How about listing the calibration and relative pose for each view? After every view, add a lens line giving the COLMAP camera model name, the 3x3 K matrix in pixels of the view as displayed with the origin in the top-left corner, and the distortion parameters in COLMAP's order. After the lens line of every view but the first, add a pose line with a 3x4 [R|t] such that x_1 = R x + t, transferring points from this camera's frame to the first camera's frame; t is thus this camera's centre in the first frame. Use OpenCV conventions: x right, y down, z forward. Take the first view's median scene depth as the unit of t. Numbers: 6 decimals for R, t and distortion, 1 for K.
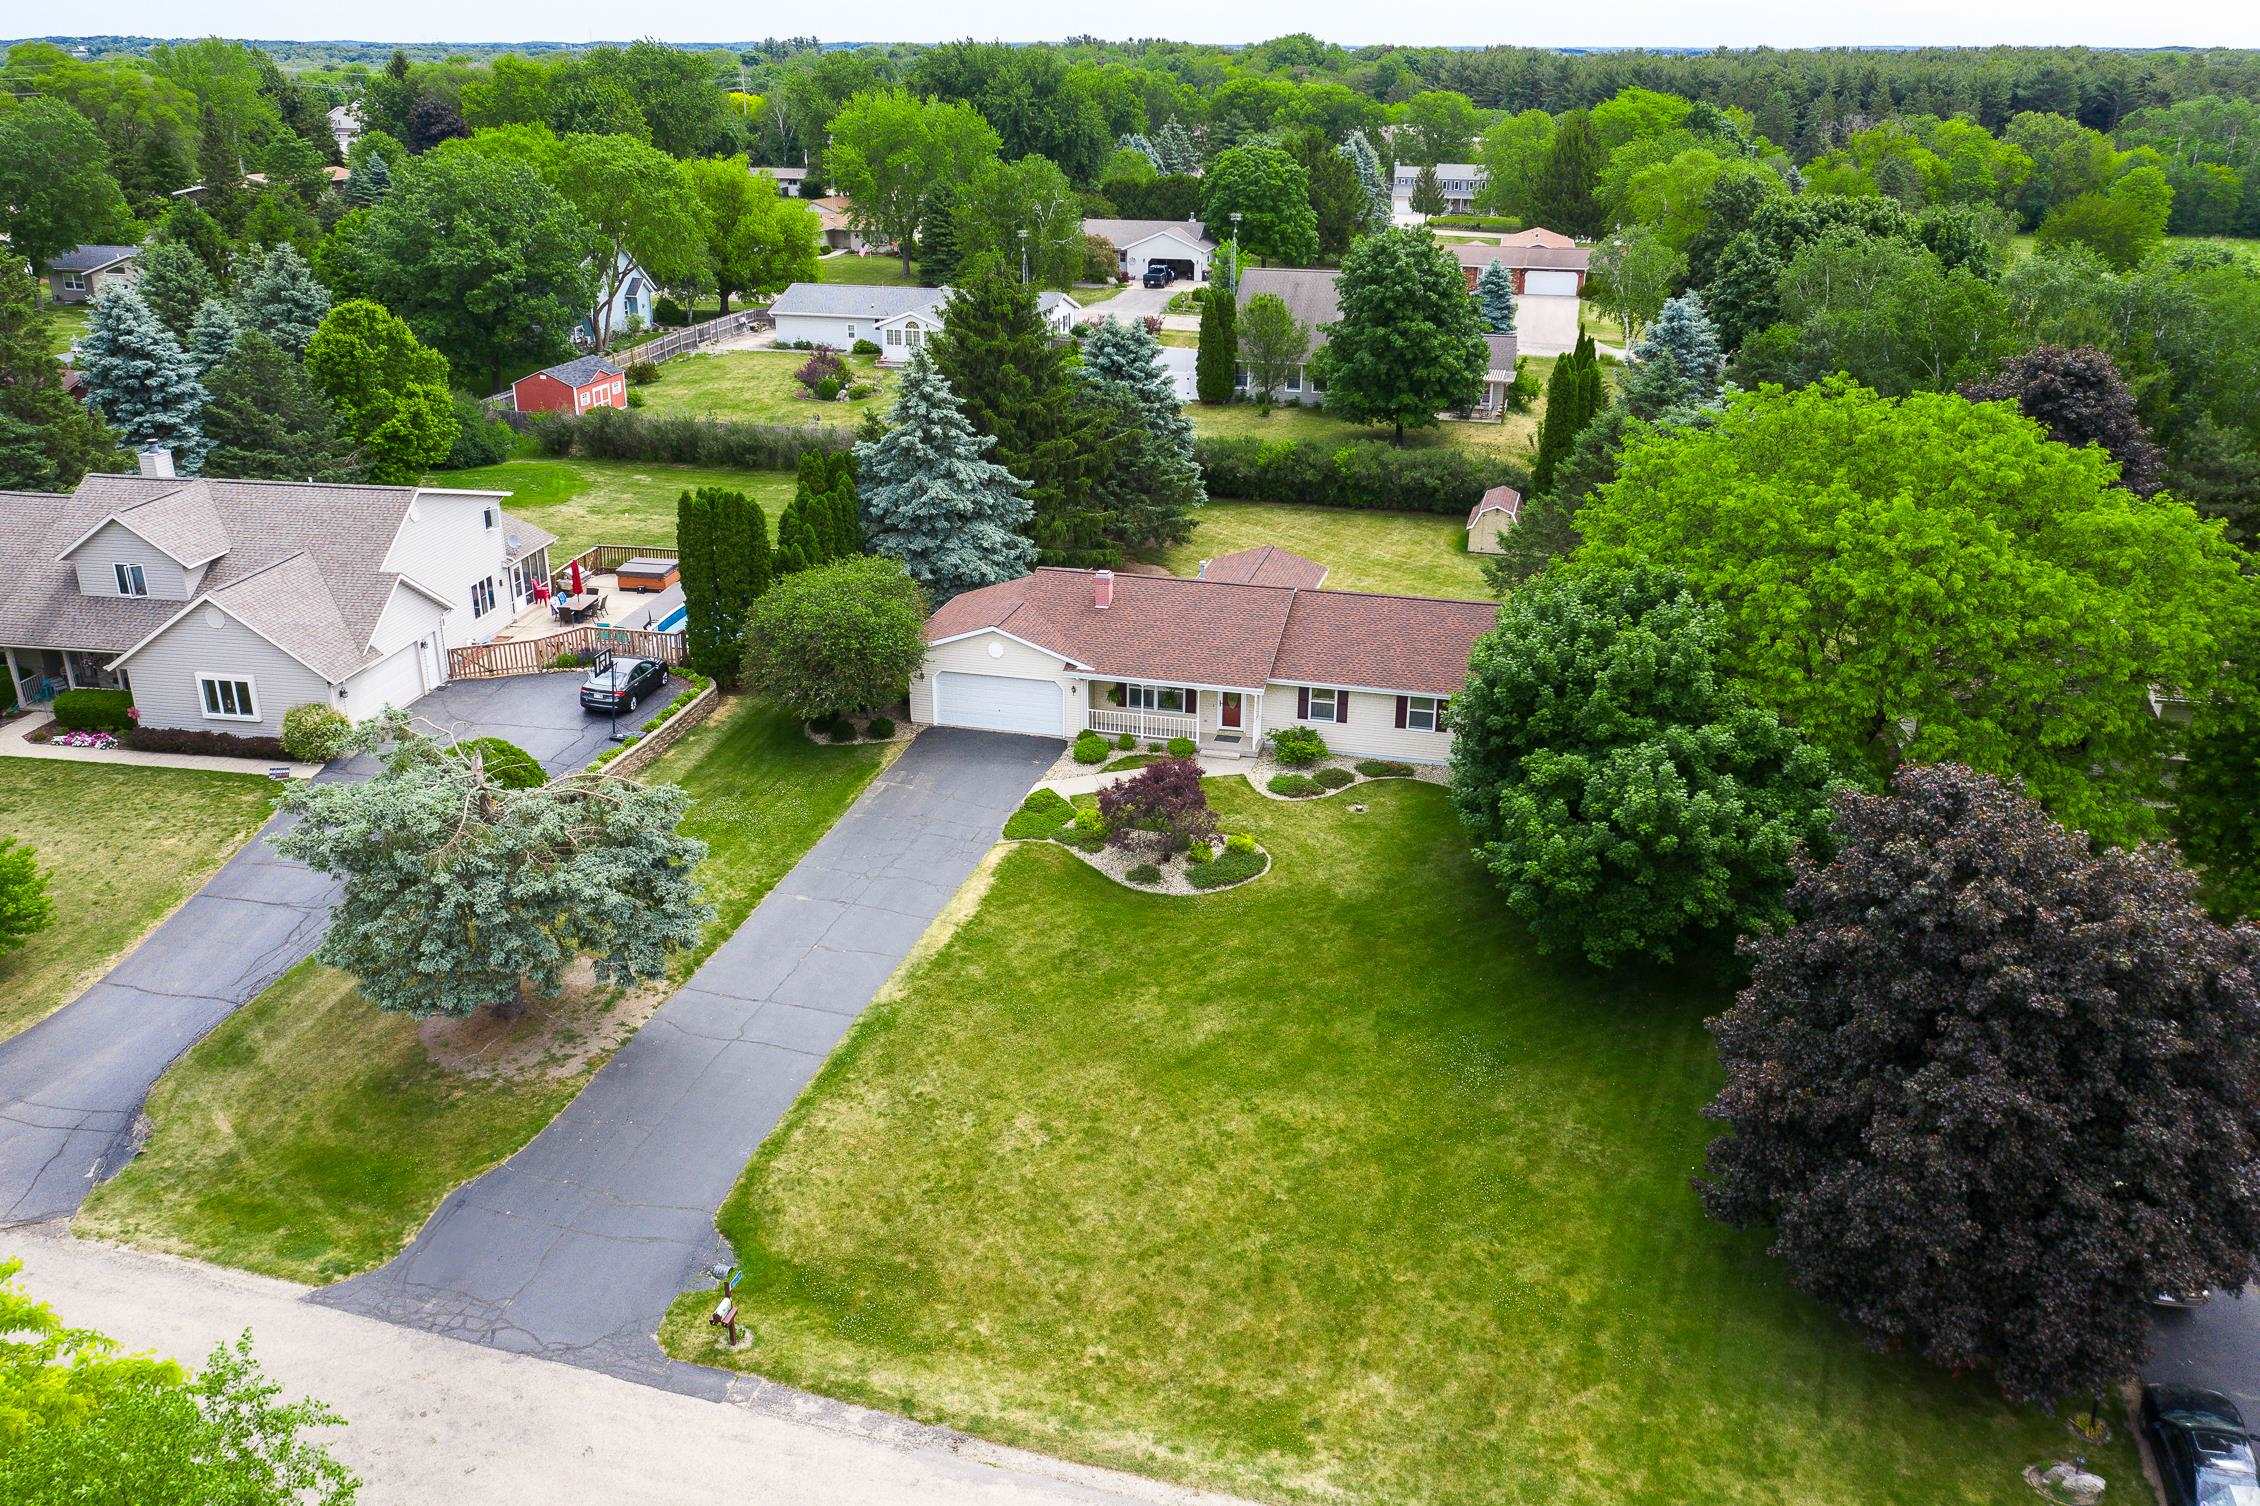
lens RADIAL K [[1773.0, 0, 1121.2], [0, 1773.0, 745.1], [0, 0, 1]] dist [-0.016970, 0.002676]
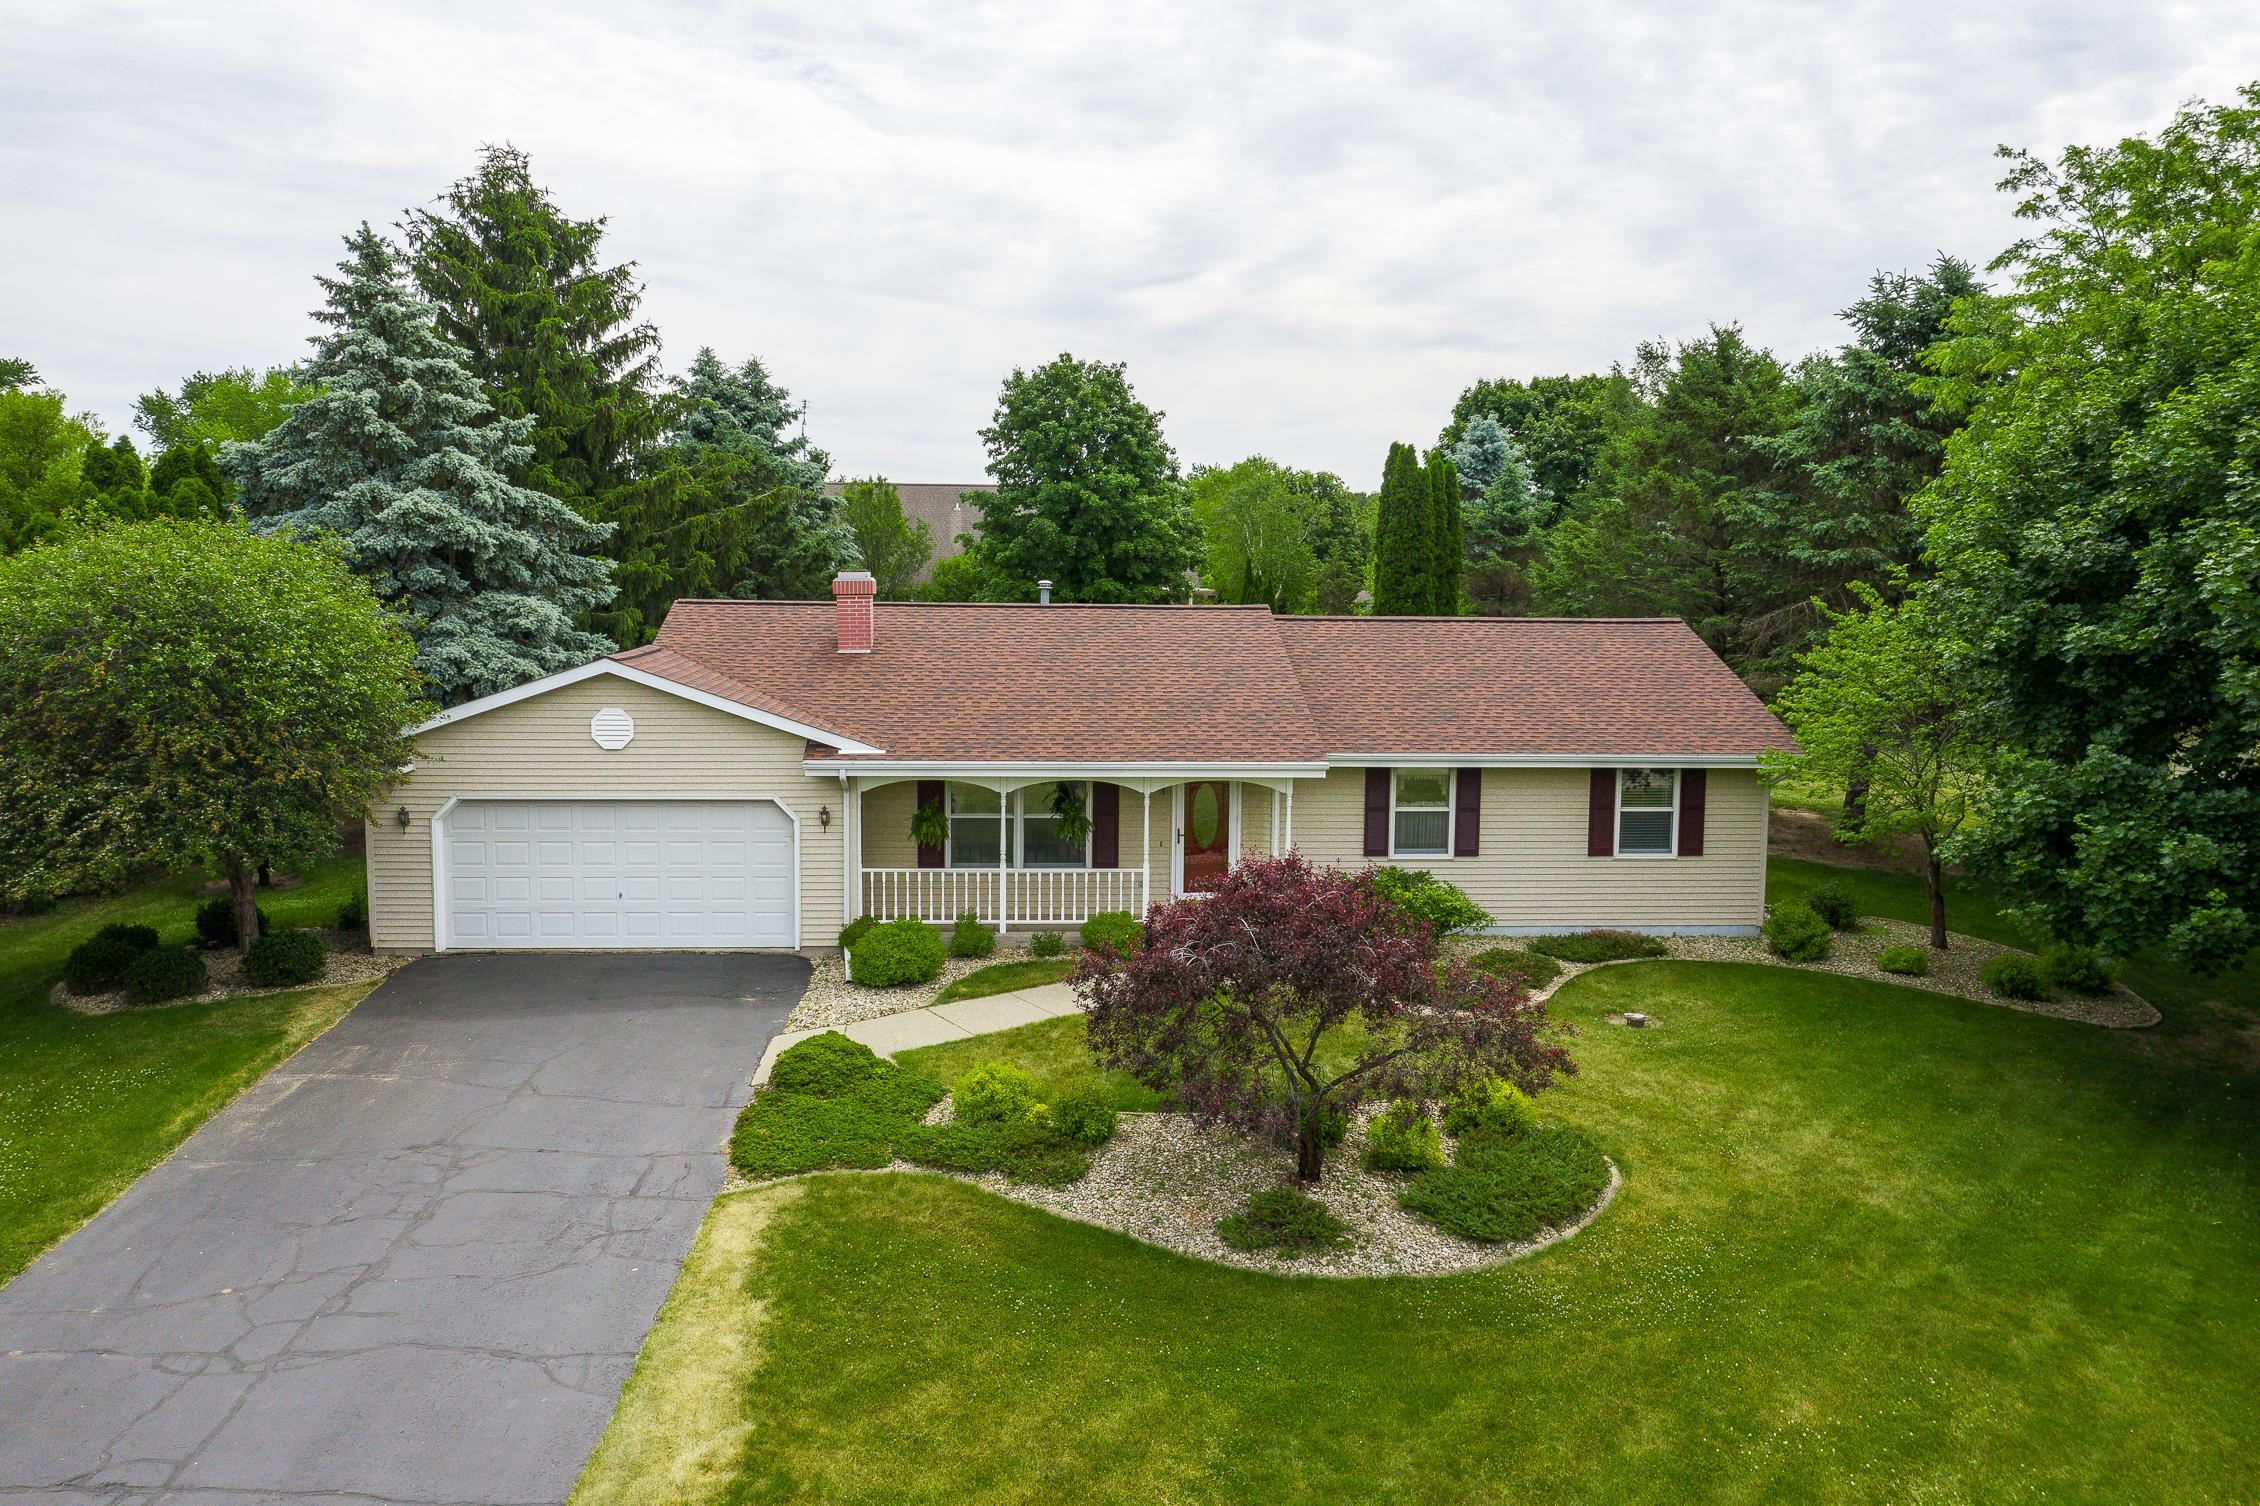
lens RADIAL K [[1773.0, 0, 1121.2], [0, 1773.0, 745.1], [0, 0, 1]] dist [-0.016970, 0.002676]
pose [[0.947851, -0.027929, 0.317489, -0.090211], [0.110248, 0.963388, -0.244393, 0.057319], [-0.299039, 0.266651, 0.916227, 0.631323]]
